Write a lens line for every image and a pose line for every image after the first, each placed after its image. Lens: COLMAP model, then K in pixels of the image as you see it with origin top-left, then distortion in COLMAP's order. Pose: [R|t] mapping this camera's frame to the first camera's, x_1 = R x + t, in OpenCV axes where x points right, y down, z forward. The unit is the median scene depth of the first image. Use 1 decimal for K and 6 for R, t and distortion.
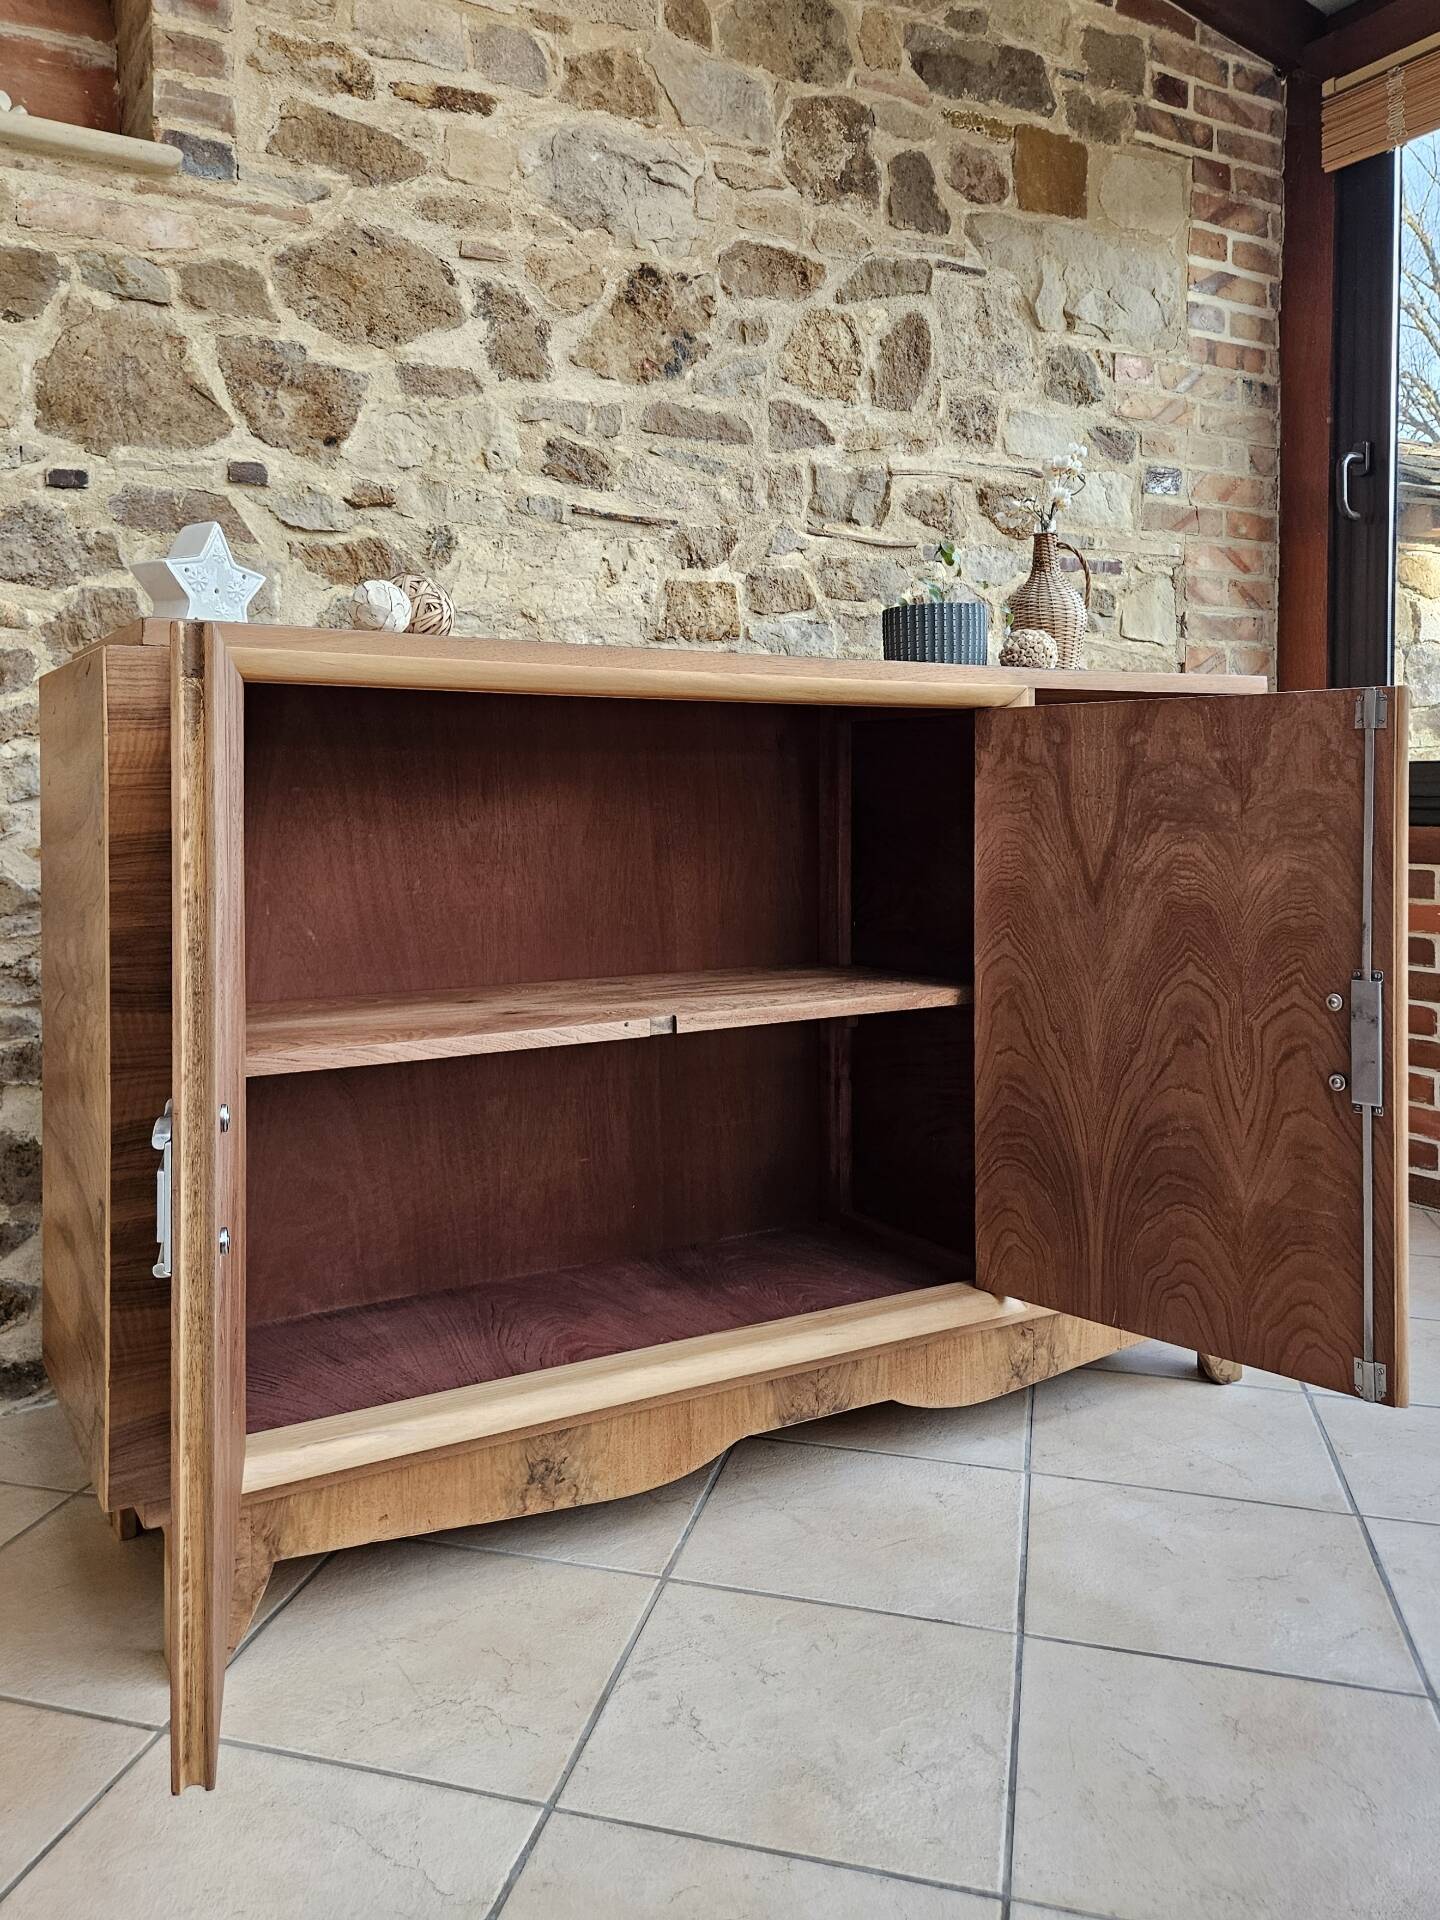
lens RADIAL K [[1457.1, 0, 626.7], [0, 1457.1, 818.1], [0, 0, 1]] dist [0.078075, -0.082522]
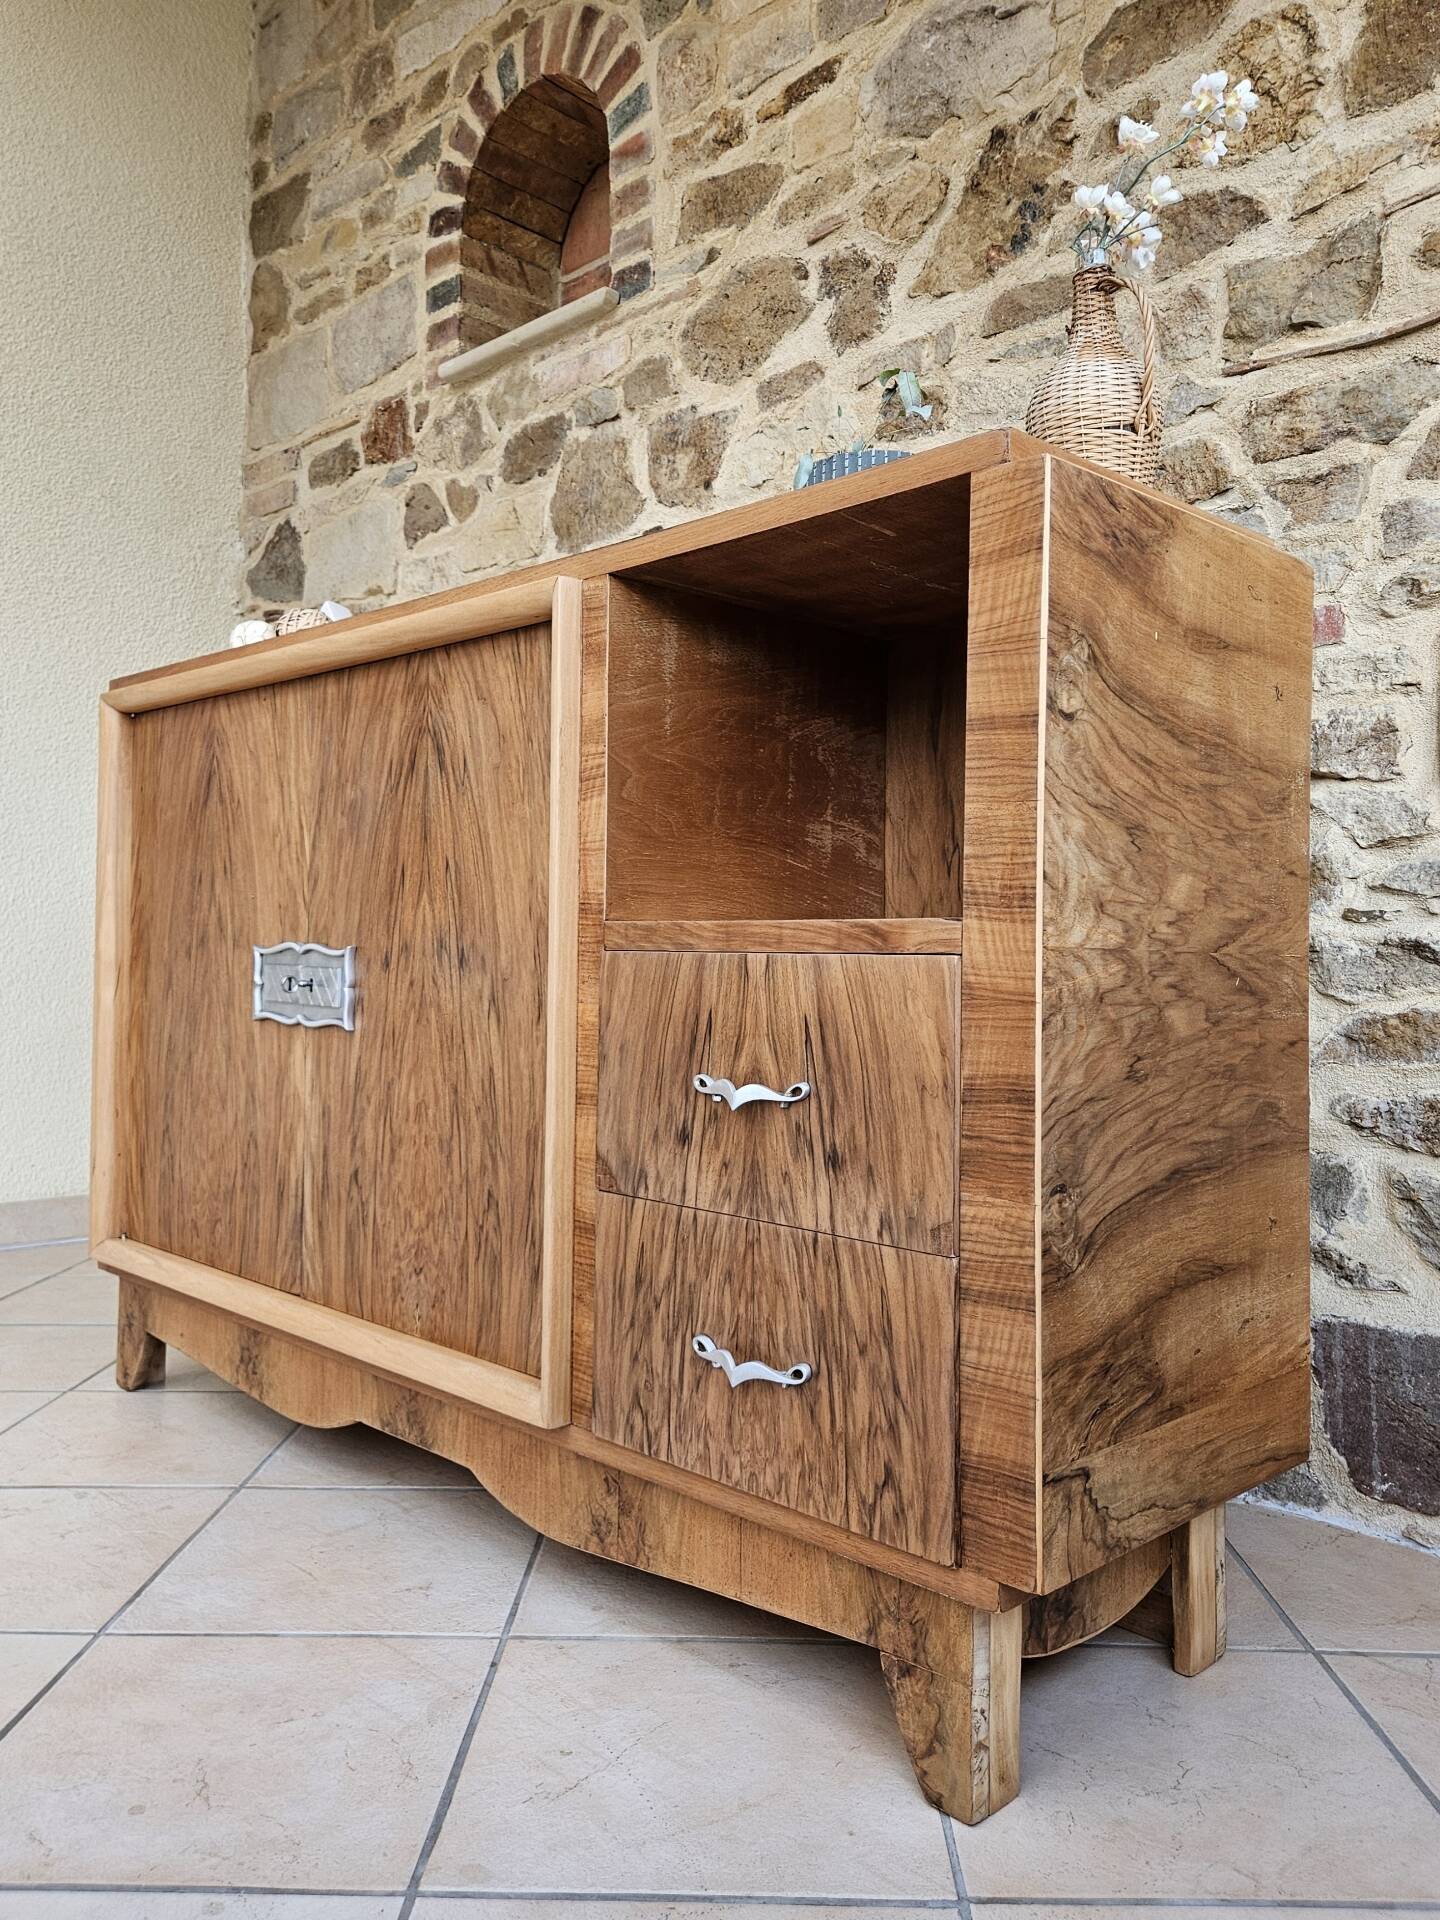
lens RADIAL K [[1492.9, 0, 744.5], [0, 1492.9, 919.2], [0, 0, 1]] dist [0.066315, -0.058732]
pose [[0.277707, -0.011739, -0.960594, 0.773113], [-0.025852, 0.999472, -0.019688, 0.072041], [0.960318, 0.030301, 0.277257, 0.670004]]
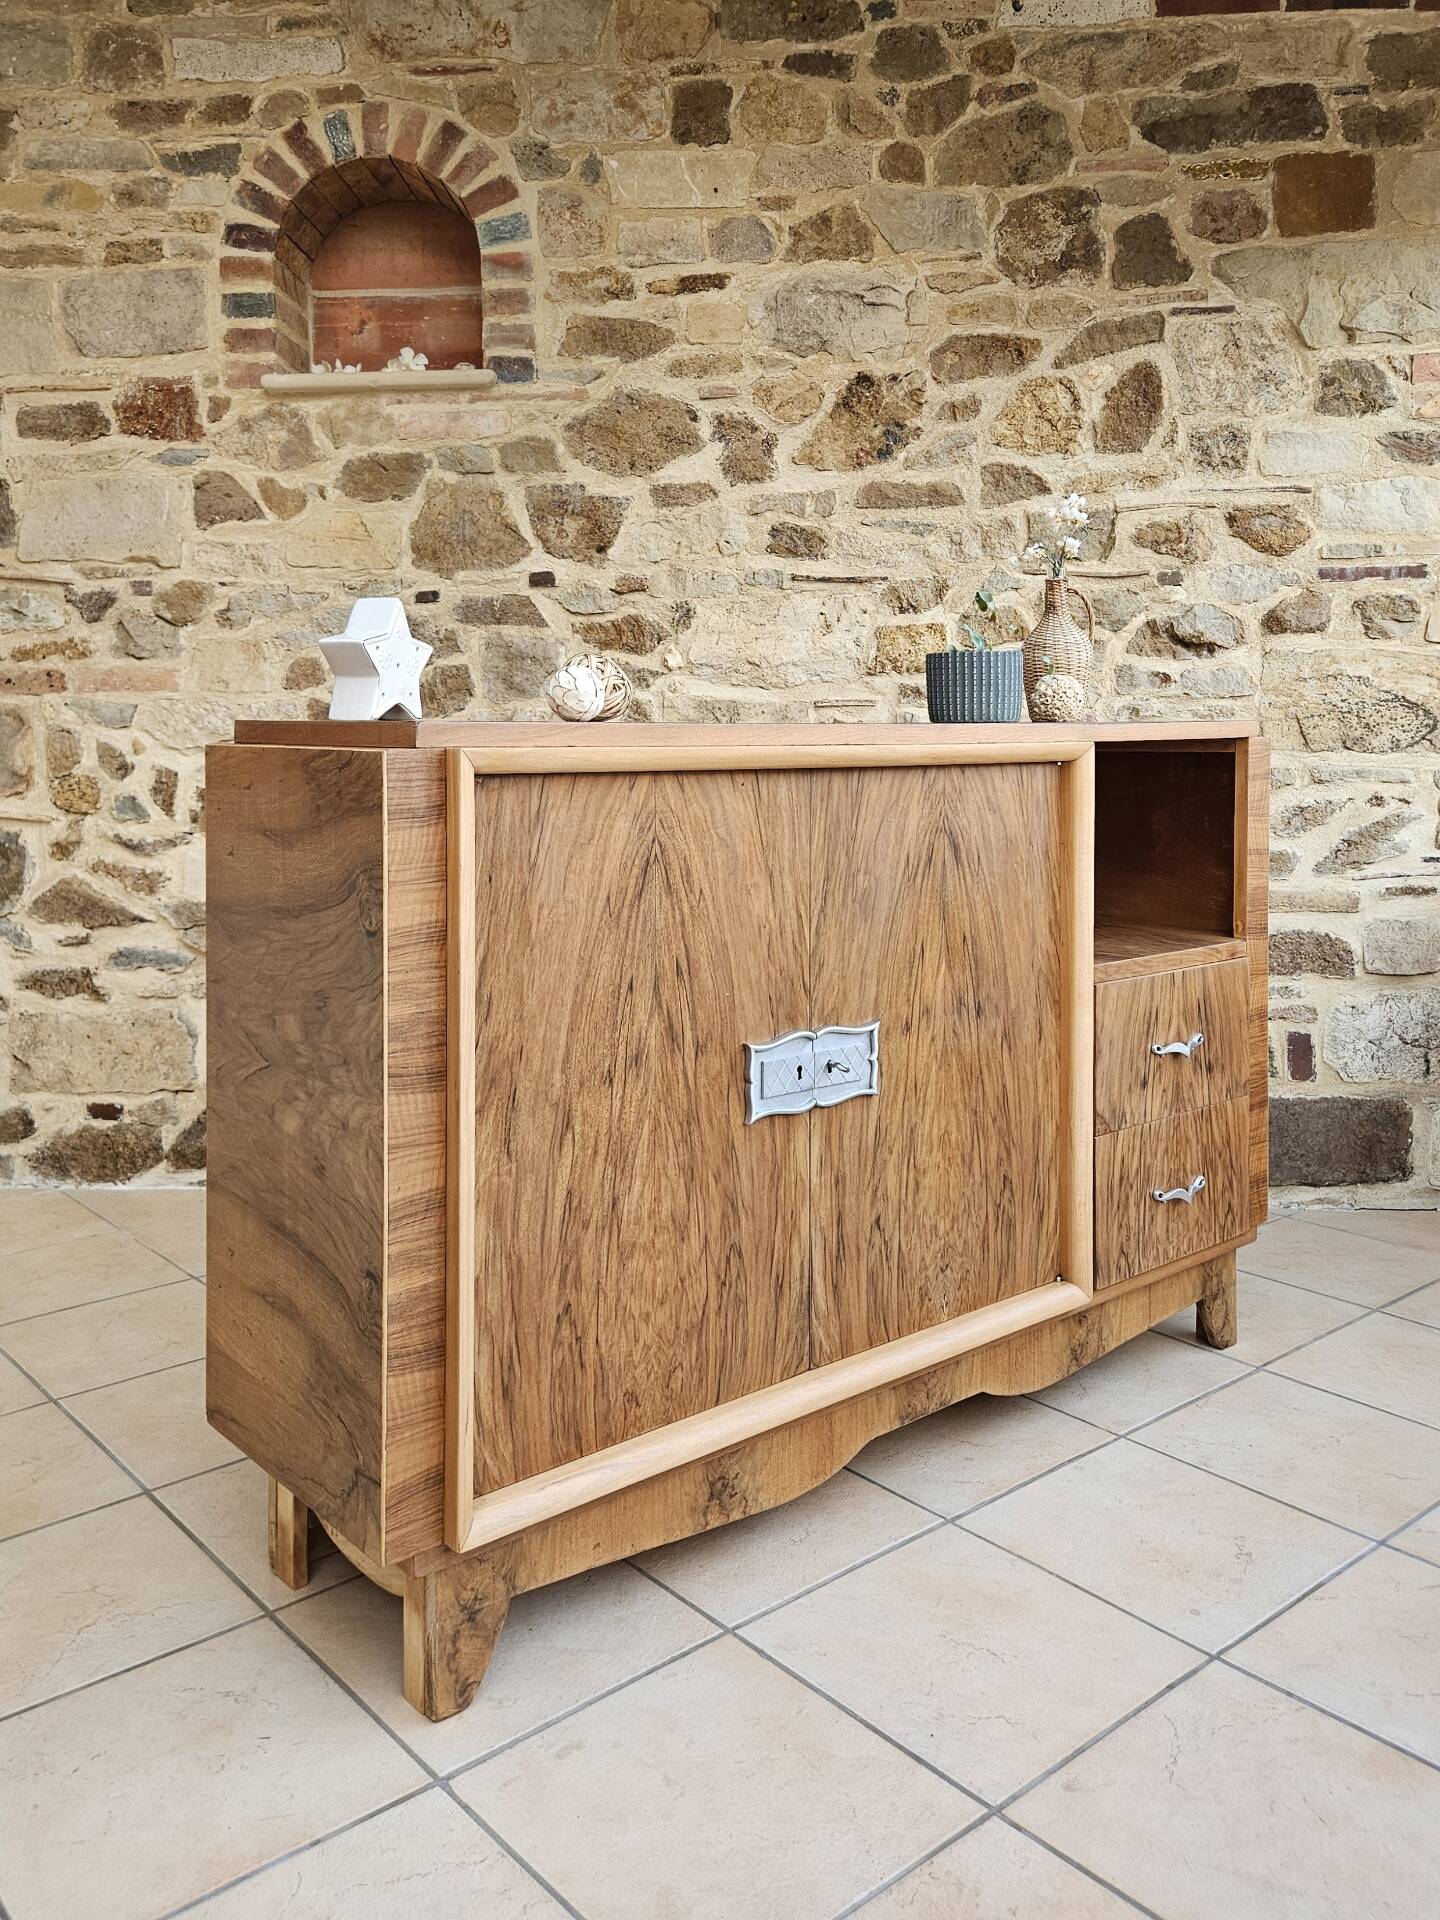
lens RADIAL K [[1559.5, 0, 683.6], [0, 1559.5, 765.9], [0, 0, 1]] dist [0.082031, -0.086584]
pose [[0.834644, 0.014584, -0.550596, 0.632658], [-0.007200, 0.999853, 0.015570, -0.066628], [0.550743, -0.009032, 0.834626, -0.190854]]
